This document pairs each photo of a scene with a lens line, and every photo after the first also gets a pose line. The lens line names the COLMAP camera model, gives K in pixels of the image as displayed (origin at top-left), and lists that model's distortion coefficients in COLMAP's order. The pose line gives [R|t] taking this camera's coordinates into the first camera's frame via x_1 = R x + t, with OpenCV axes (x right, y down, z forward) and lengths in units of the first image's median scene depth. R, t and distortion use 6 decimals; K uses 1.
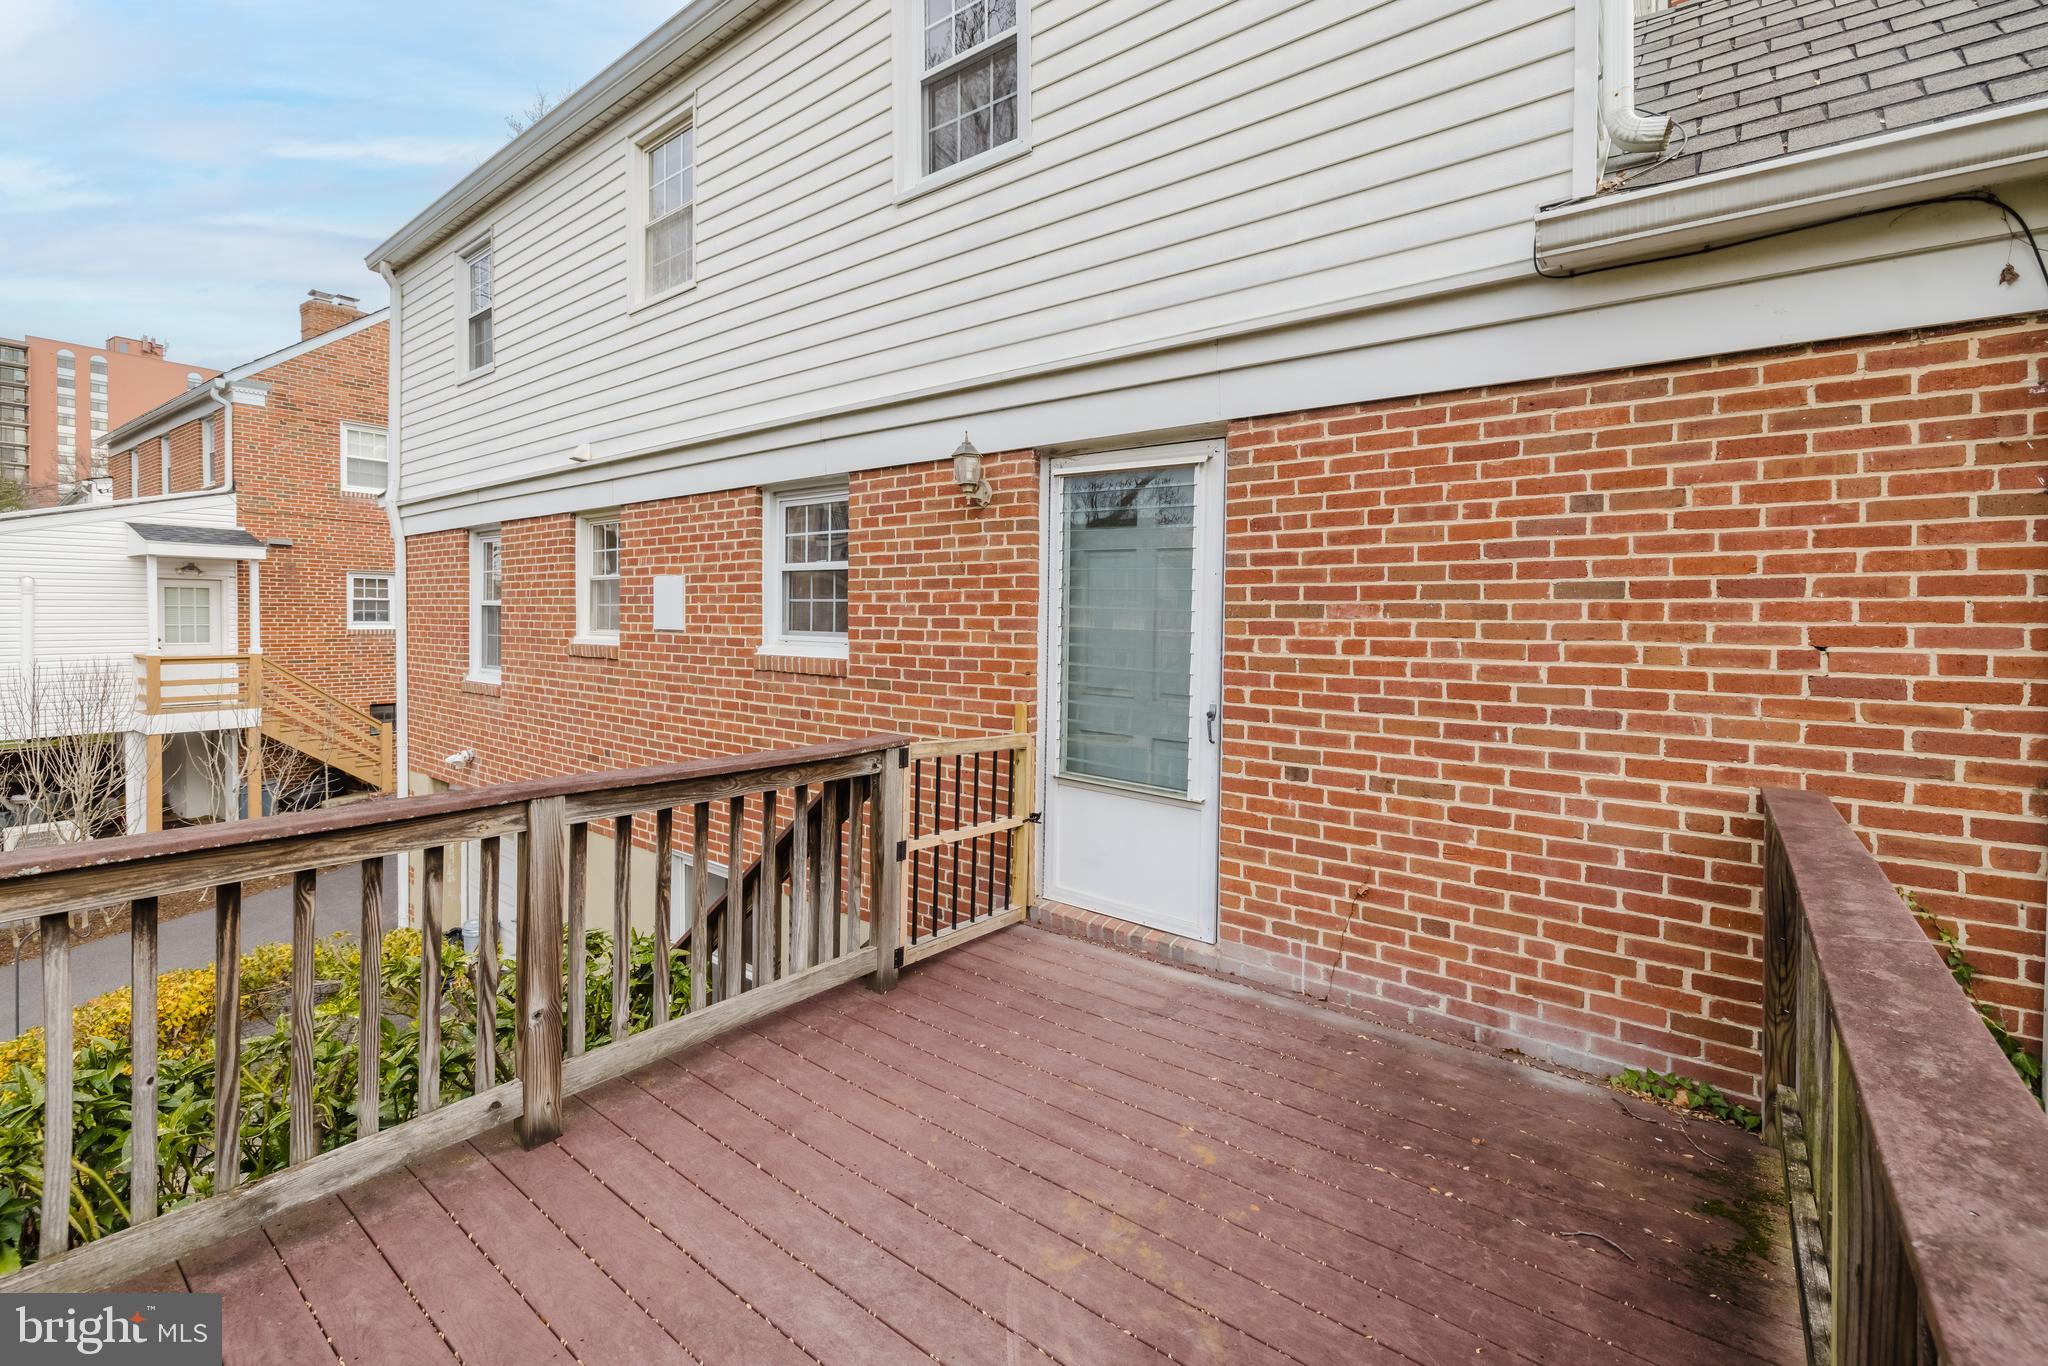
lens RADIAL K [[876.9, 0, 1024.8], [0, 876.9, 631.6], [0, 0, 1]] dist [-0.001339, -0.000133]
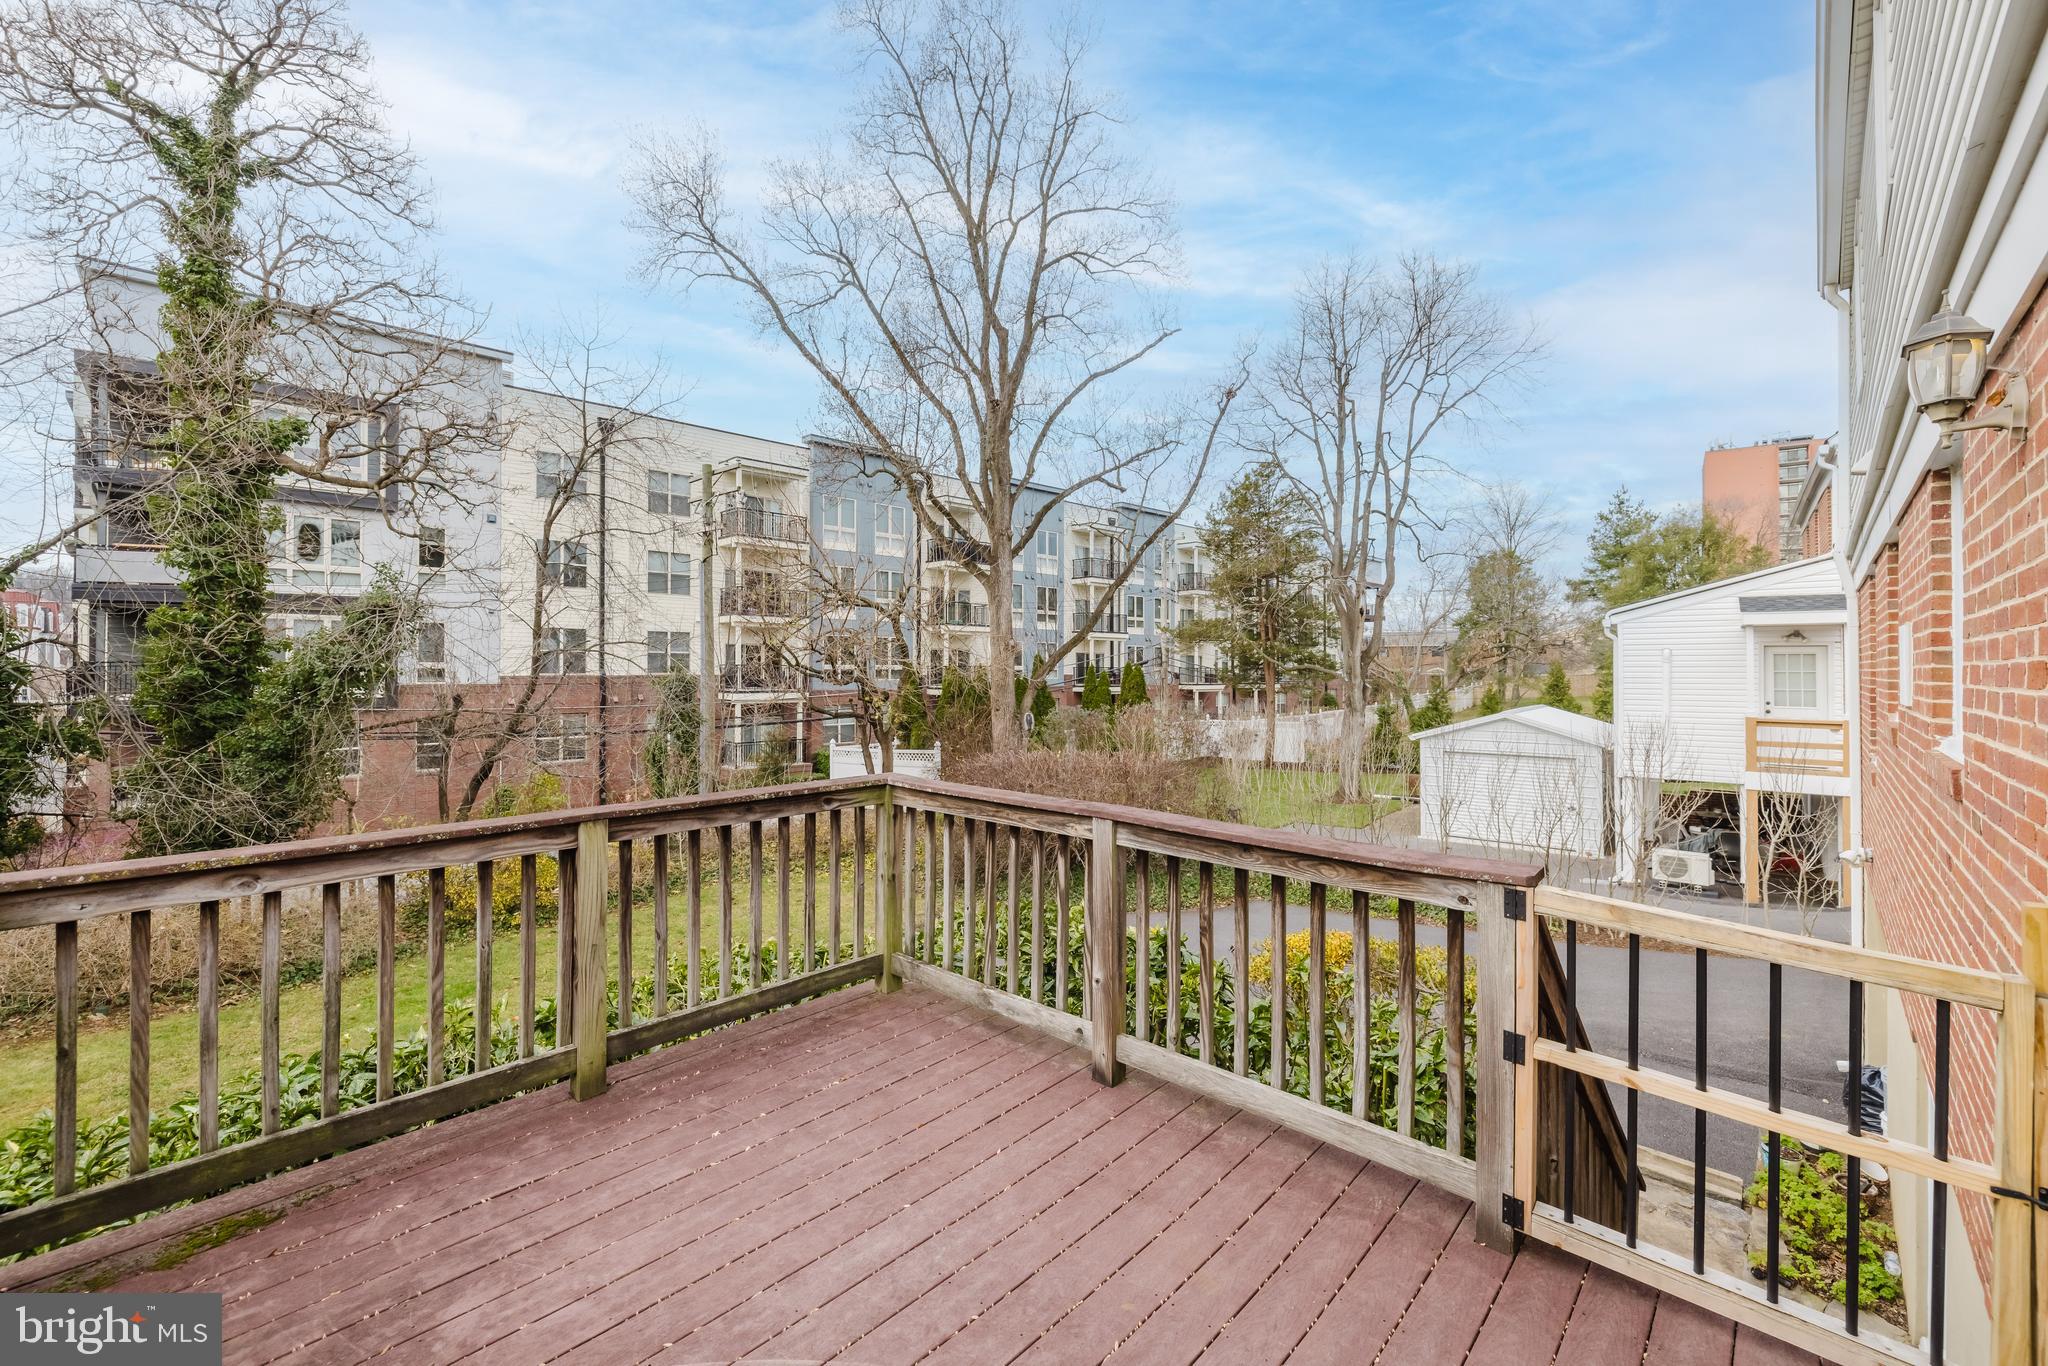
lens RADIAL K [[847.5, 0, 1023.7], [0, 847.5, 670.4], [0, 0, 1]] dist [-0.000208, -0.000127]
pose [[-0.077853, -0.009078, -0.996924, 0.515654], [-0.021256, 0.999746, -0.007443, -0.015663], [0.996738, 0.020611, -0.078026, 0.683748]]
